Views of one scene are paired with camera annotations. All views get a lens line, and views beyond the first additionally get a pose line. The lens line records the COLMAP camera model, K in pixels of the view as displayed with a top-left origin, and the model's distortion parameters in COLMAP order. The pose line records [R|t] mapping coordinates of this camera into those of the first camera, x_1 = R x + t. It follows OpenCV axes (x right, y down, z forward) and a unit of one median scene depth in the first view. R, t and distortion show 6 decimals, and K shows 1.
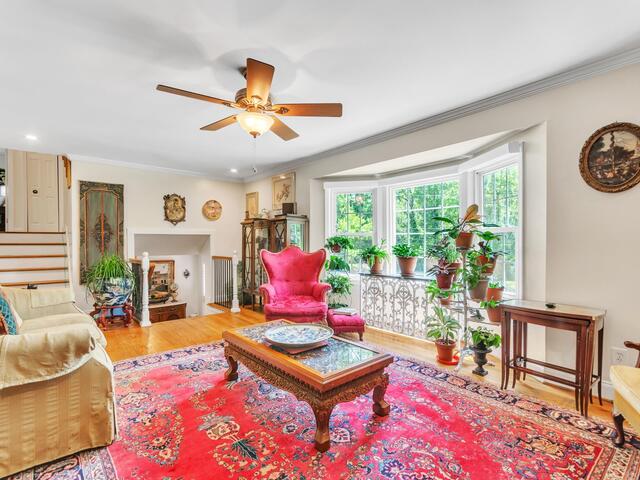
lens RADIAL K [[323.6, 0, 320.0], [0, 323.6, 240.6], [0, 0, 1]] dist [0.000103, 0.000175]
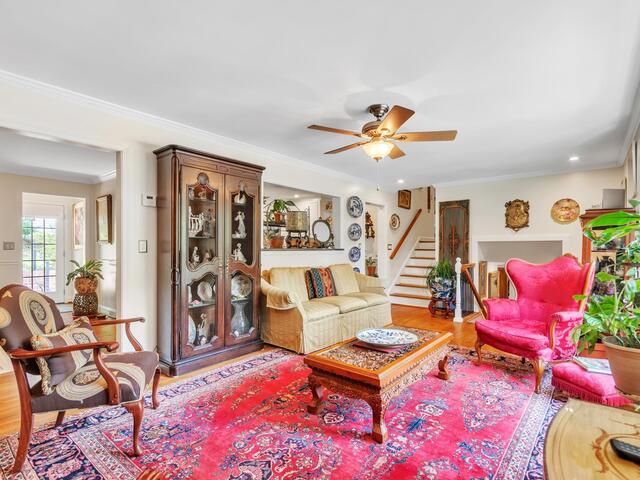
lens RADIAL K [[323.6, 0, 320.2], [0, 323.6, 244.3], [0, 0, 1]] dist [0.000103, 0.000175]
pose [[0.149114, -0.007834, -0.988789, 0.461371], [0.000876, 0.999969, -0.007790, -0.002896], [0.988820, 0.000295, 0.149116, 0.301777]]
